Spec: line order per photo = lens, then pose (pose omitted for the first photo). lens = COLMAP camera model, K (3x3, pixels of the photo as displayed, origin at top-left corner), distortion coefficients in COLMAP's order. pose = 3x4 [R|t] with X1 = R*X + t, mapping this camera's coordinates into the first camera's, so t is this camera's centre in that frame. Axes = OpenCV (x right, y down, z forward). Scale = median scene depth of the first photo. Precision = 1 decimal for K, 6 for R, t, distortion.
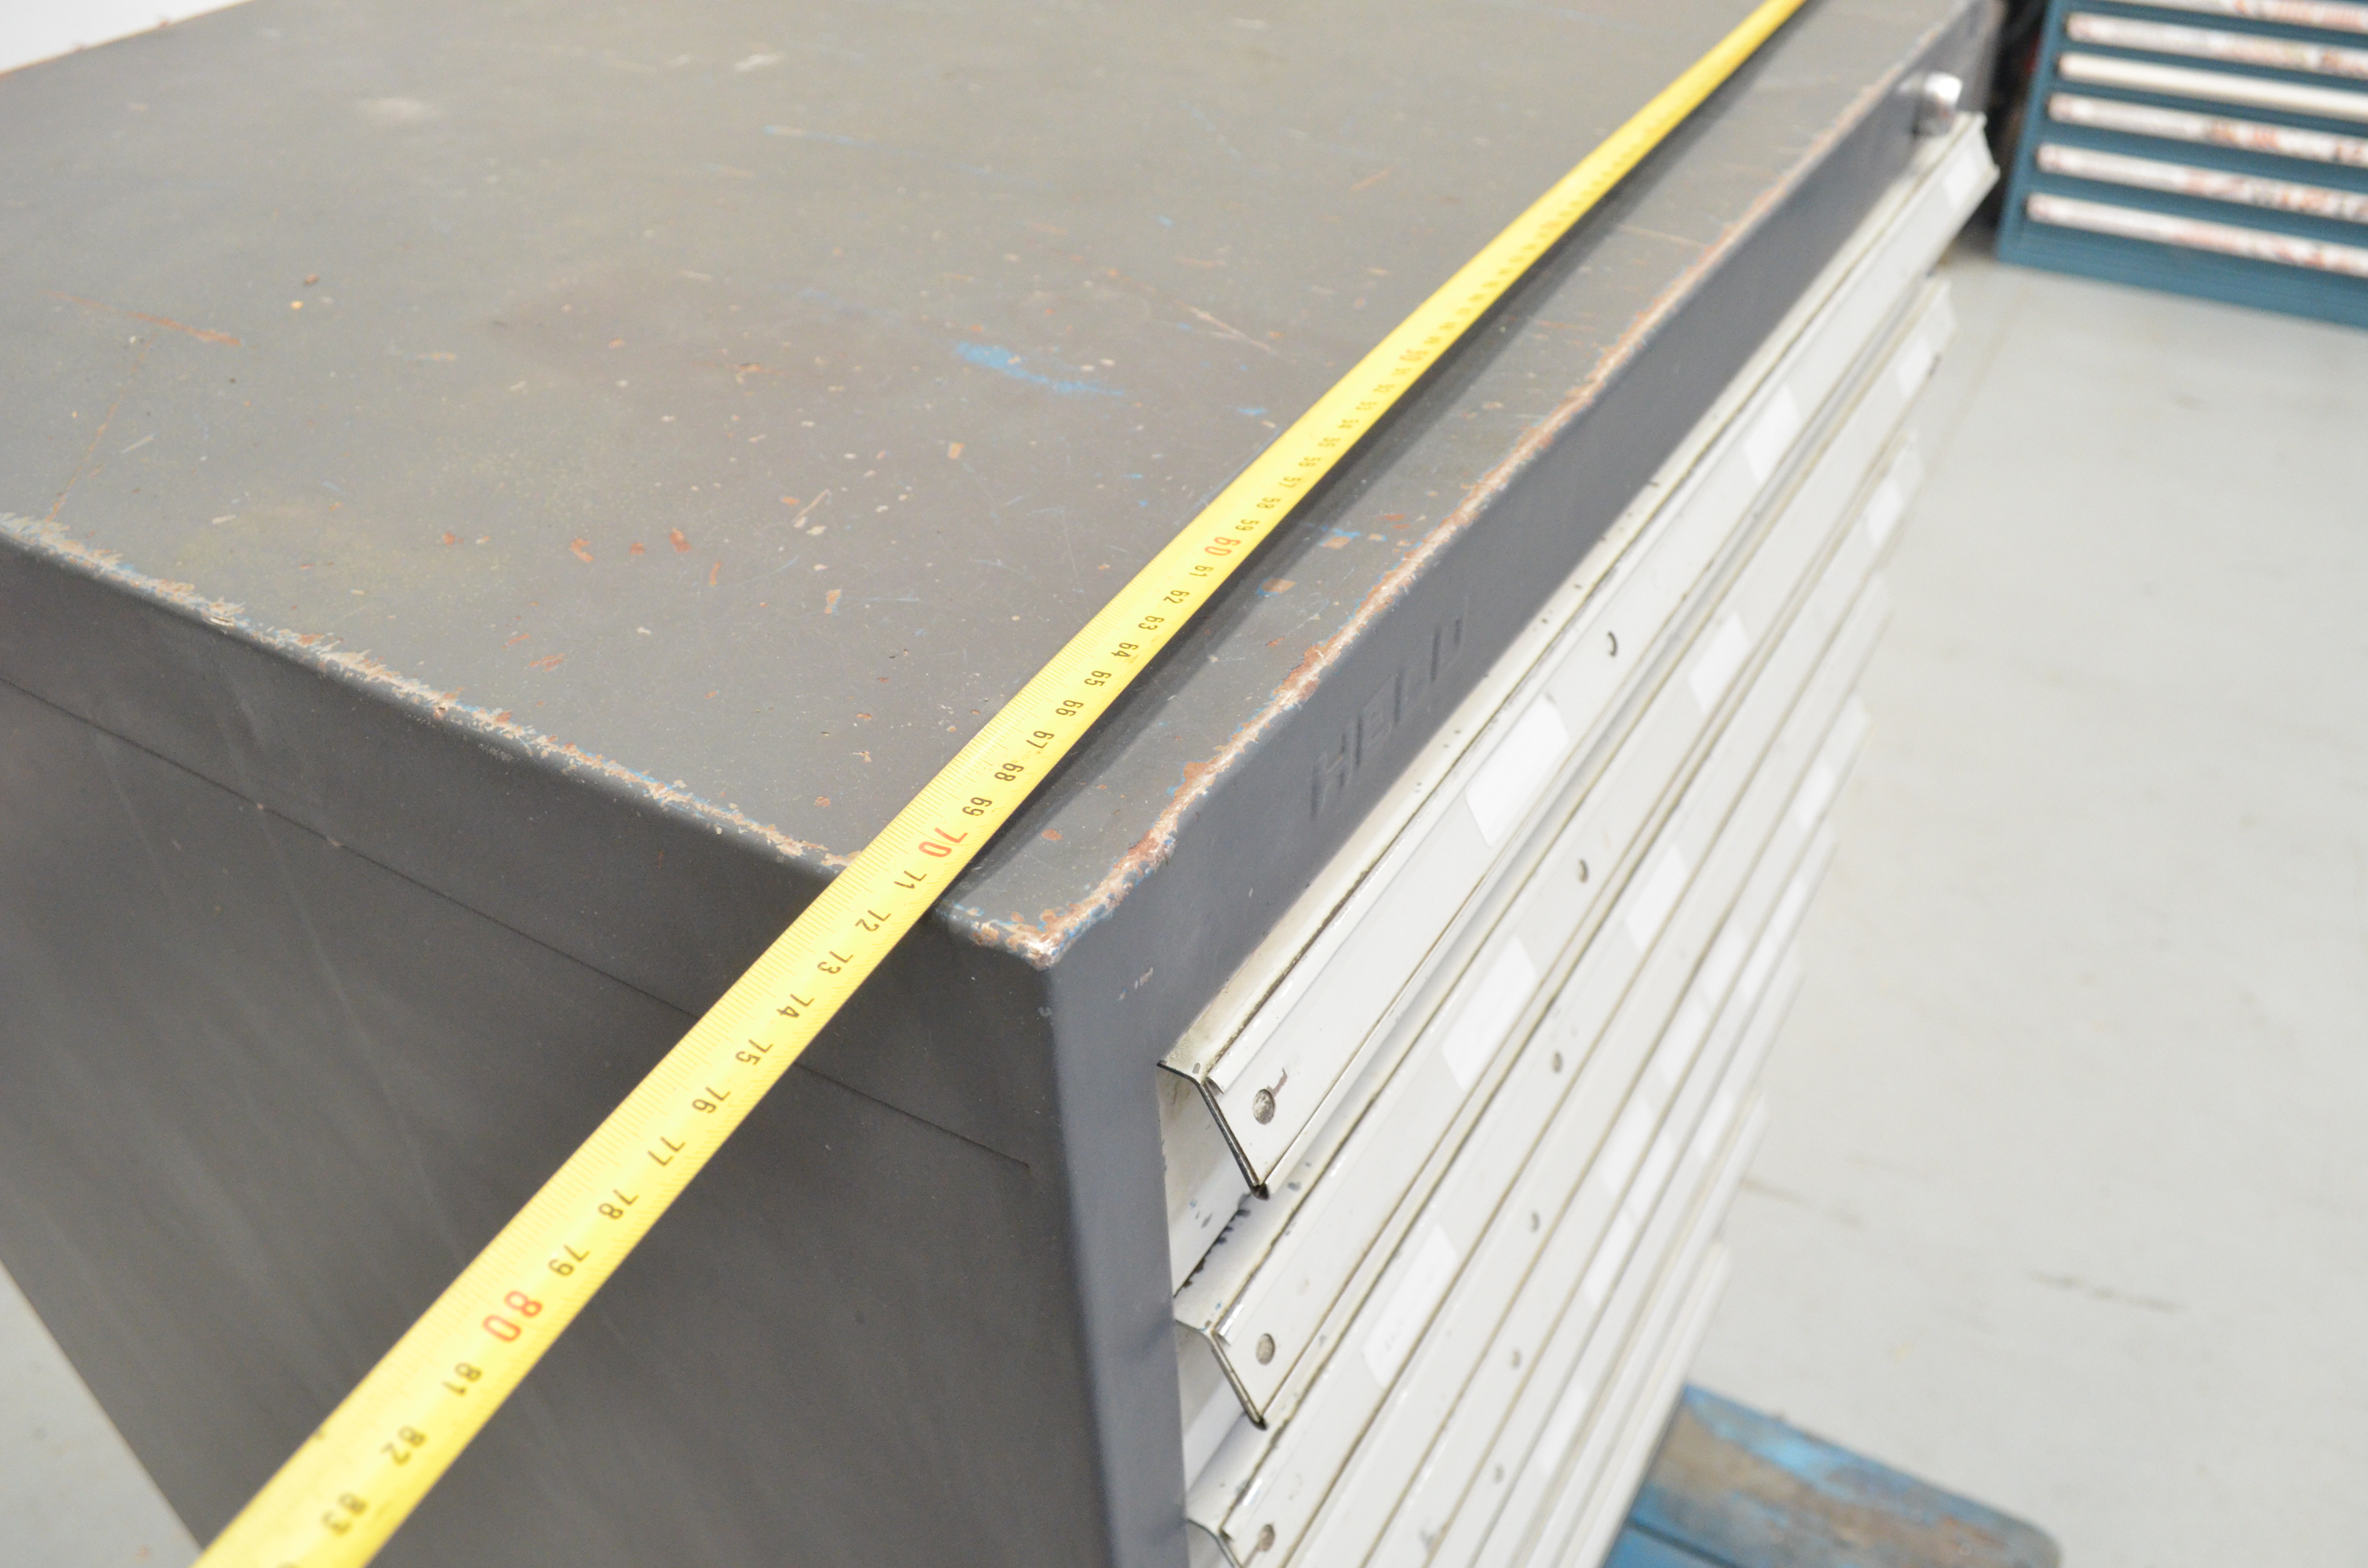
lens RADIAL K [[1848.7, 0, 1210.2], [0, 1848.7, 794.9], [0, 0, 1]] dist [-0.087114, 0.017572]
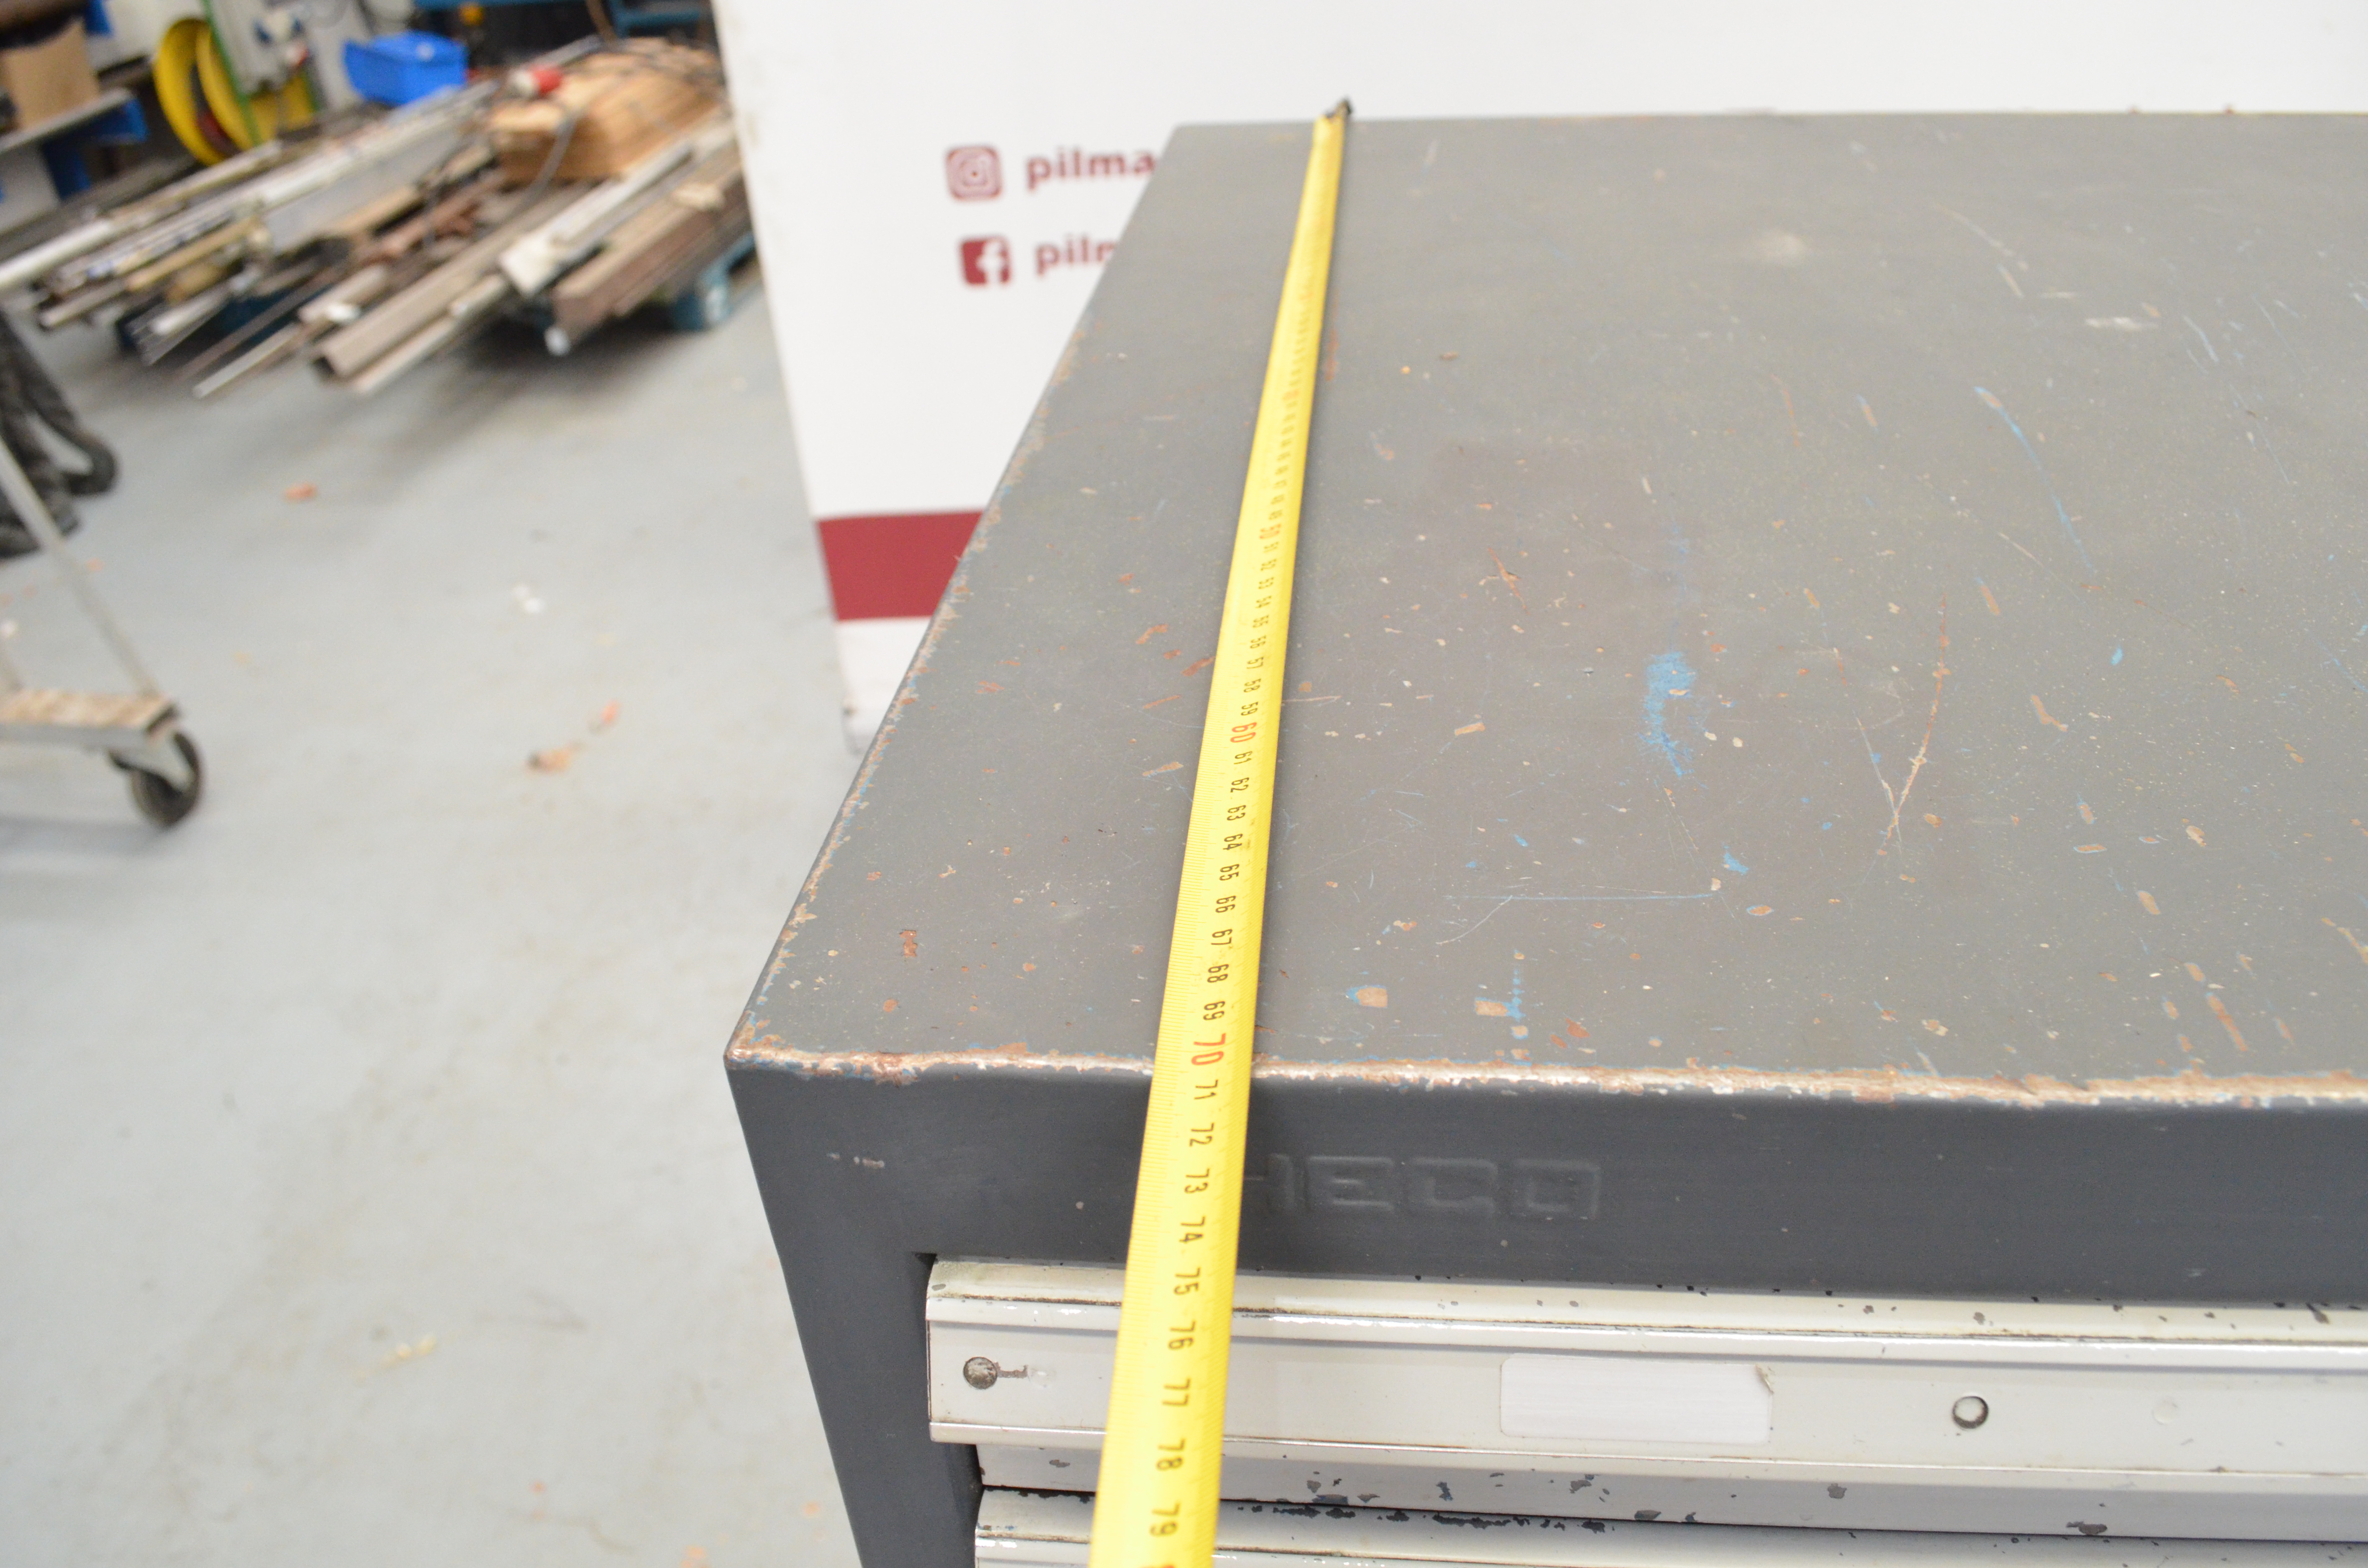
lens RADIAL K [[1848.7, 0, 1210.2], [0, 1848.7, 794.9], [0, 0, 1]] dist [-0.087114, 0.017572]
pose [[0.415226, 0.497383, -0.761707, 0.577549], [-0.514159, 0.819052, 0.254547, -0.345330], [0.750485, 0.285944, 0.595826, 0.338062]]
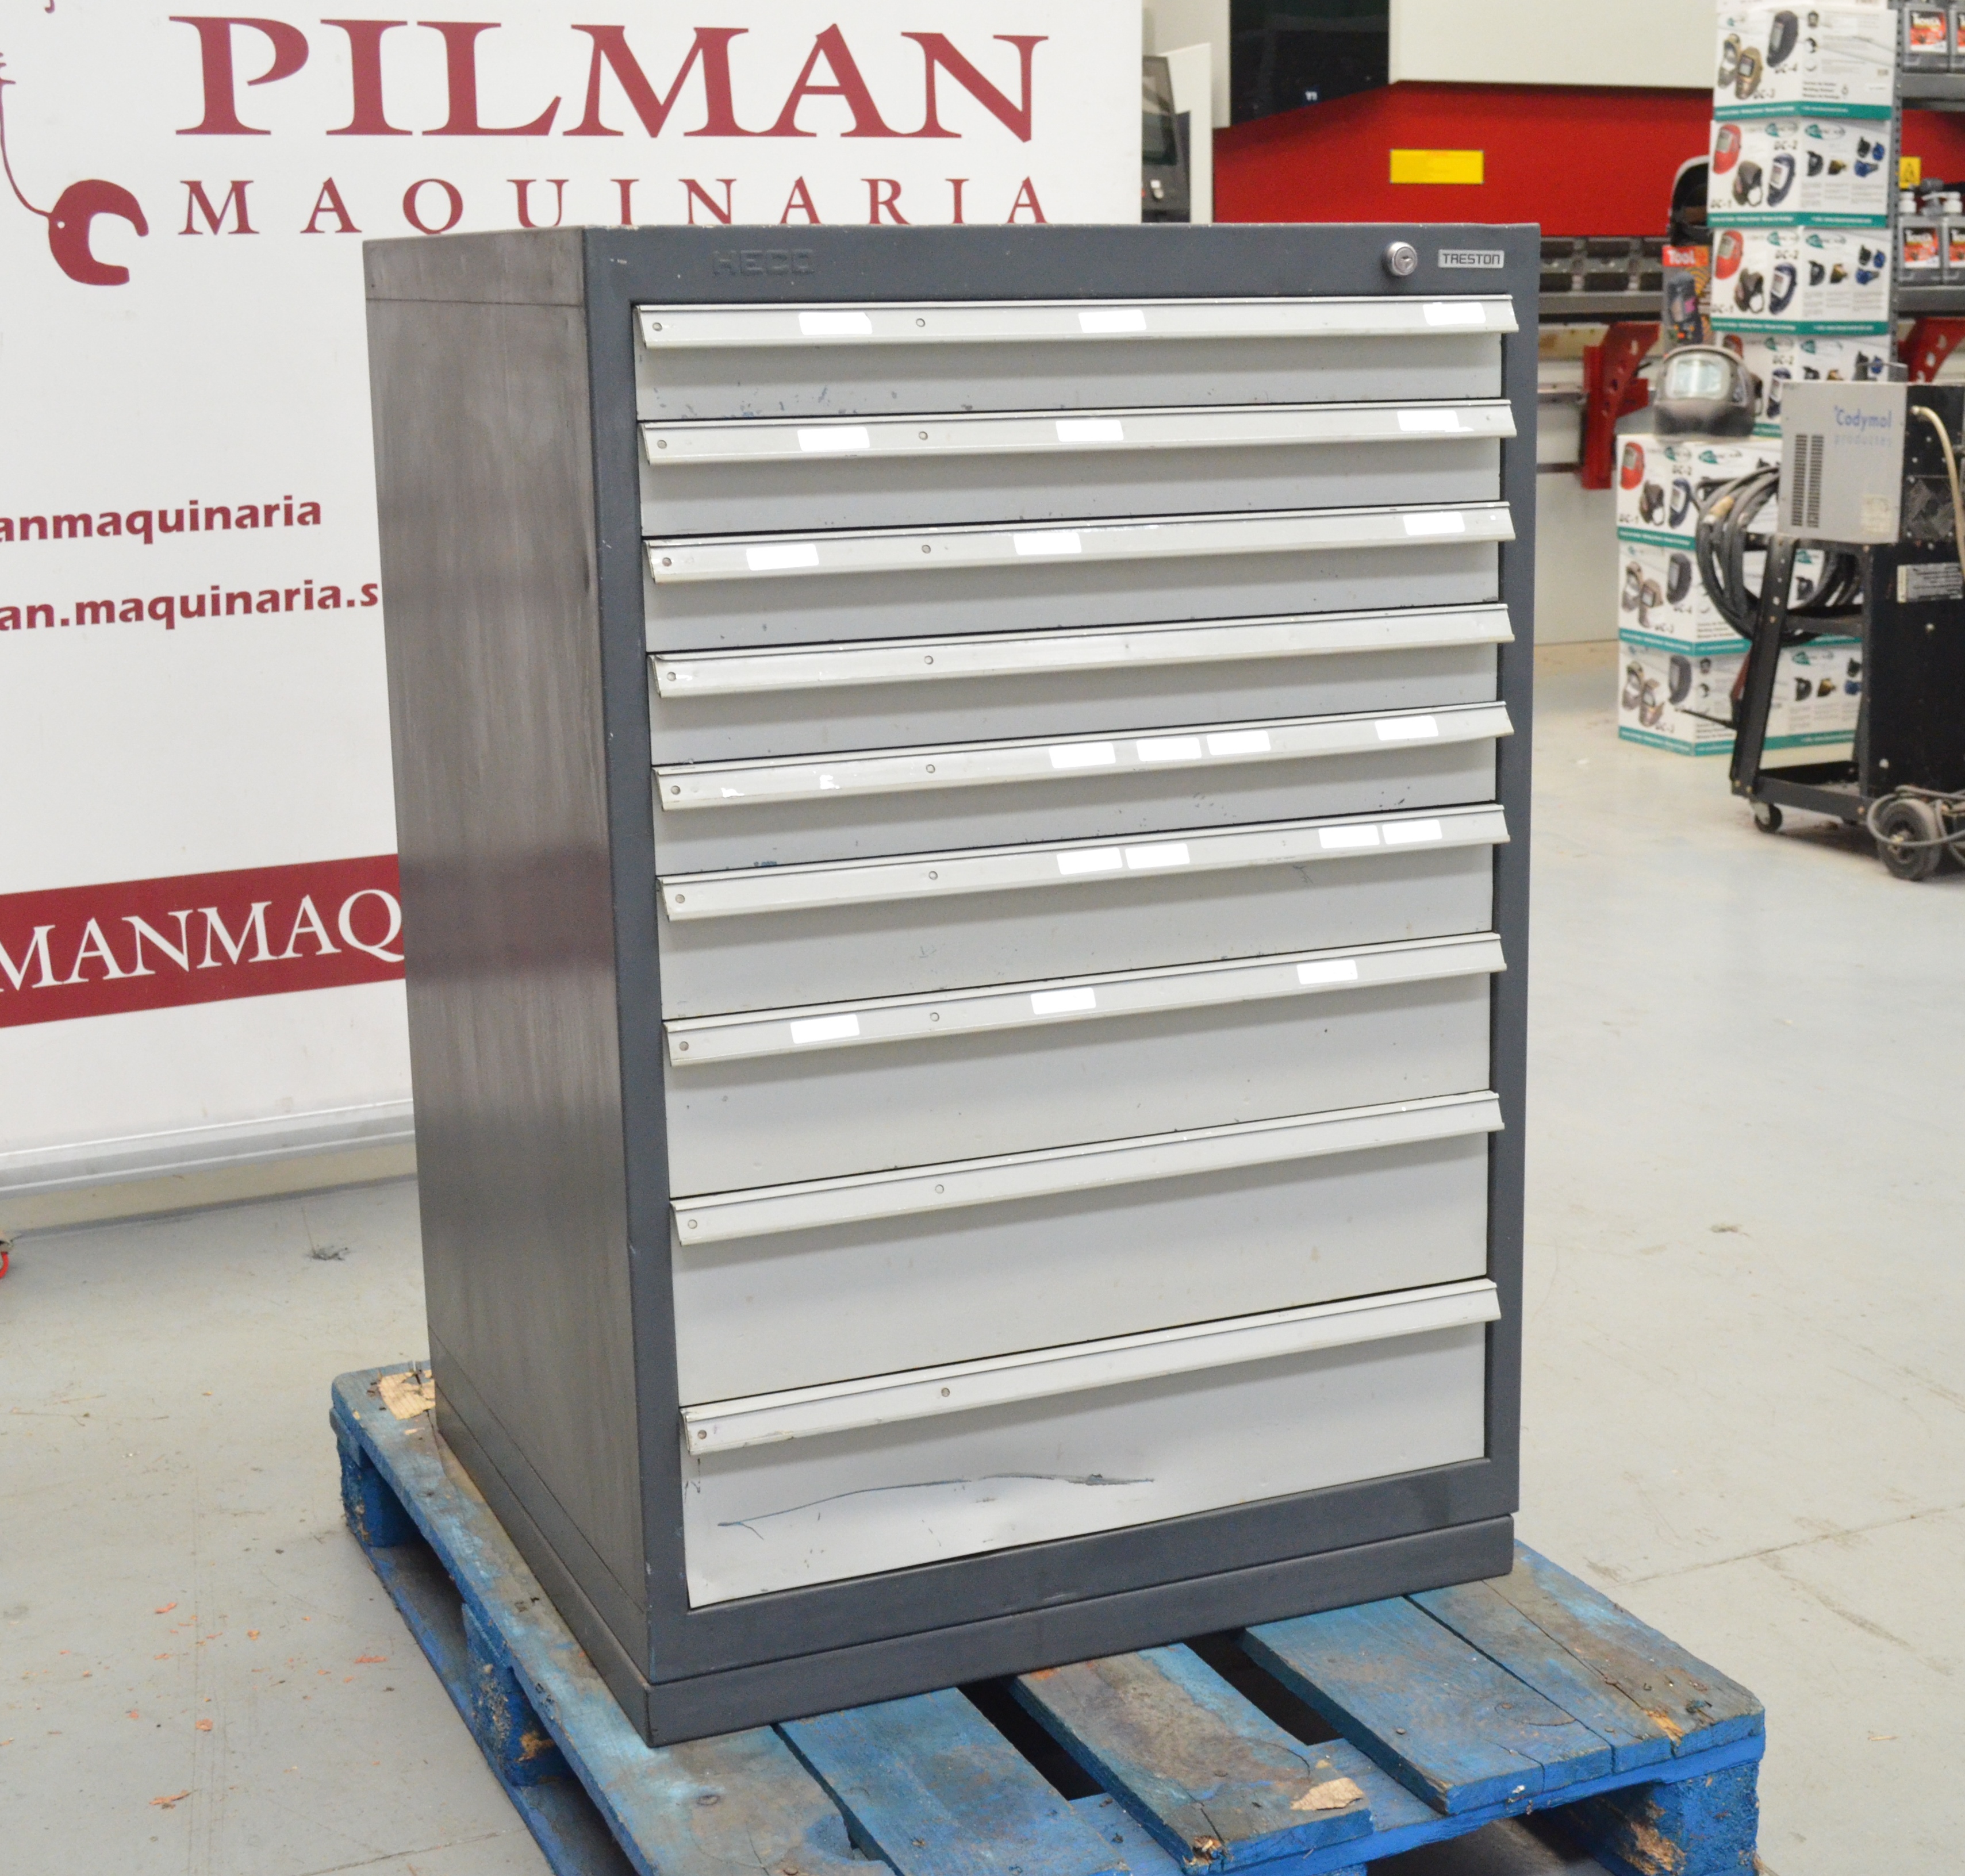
lens RADIAL K [[3185.5, 0, 1188.1], [0, 3185.5, 946.0], [0, 0, 1]] dist [-0.047318, 0.064784]
pose [[0.828864, 0.127184, -0.544801, 3.557639], [-0.344156, 0.883670, -0.317308, 2.296385], [0.441068, 0.450502, 0.776213, -2.231215]]
